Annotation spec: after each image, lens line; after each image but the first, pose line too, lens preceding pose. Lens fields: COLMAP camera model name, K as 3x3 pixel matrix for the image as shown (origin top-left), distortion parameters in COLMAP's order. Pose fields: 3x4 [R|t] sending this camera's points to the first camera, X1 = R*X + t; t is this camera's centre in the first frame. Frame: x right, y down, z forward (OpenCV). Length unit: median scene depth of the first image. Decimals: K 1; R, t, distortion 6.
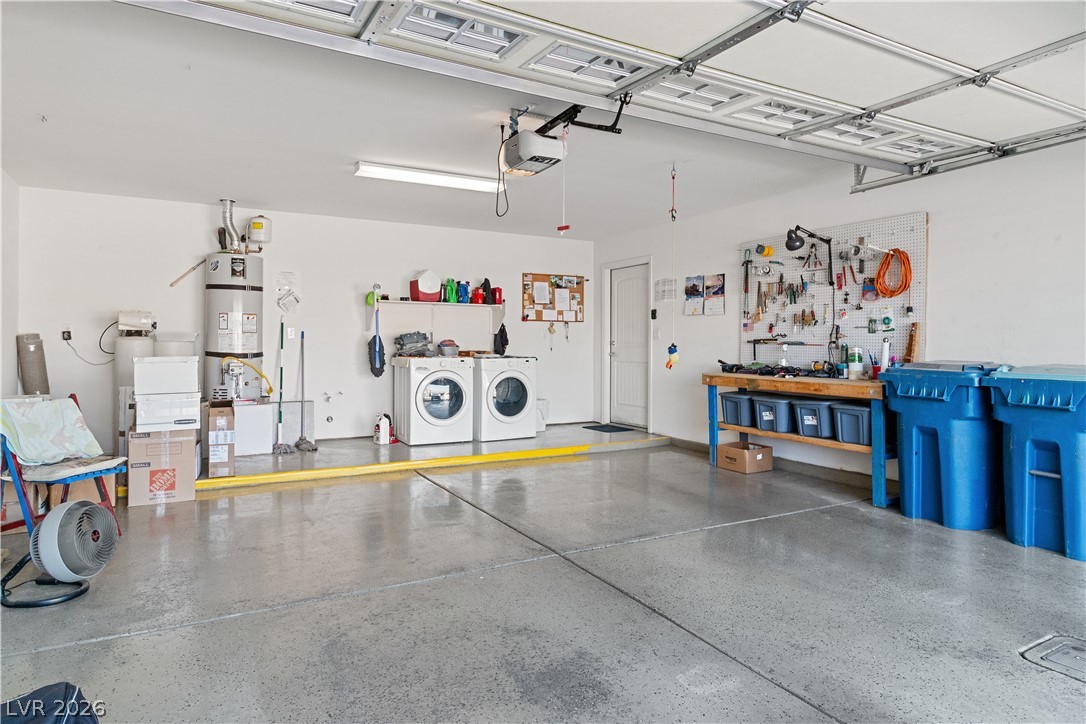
lens RADIAL K [[646.2, 0, 543.7], [0, 646.2, 352.9], [0, 0, 1]] dist [0.003811, 0.000280]
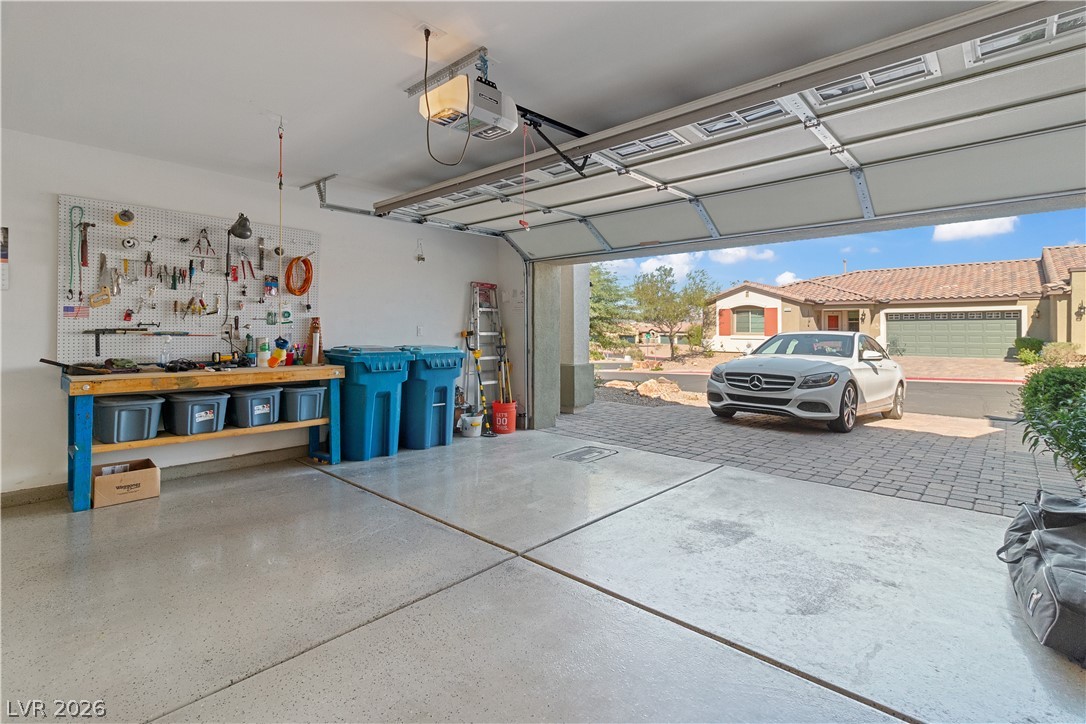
lens RADIAL K [[503.9, 0, 551.1], [0, 503.9, 331.1], [0, 0, 1]] dist [-0.001398, -0.000199]
pose [[-0.320022, -0.002927, 0.947406, -0.467540], [0.008884, 0.999942, 0.006090, -0.019545], [-0.947368, 0.010365, -0.319977, 0.785242]]
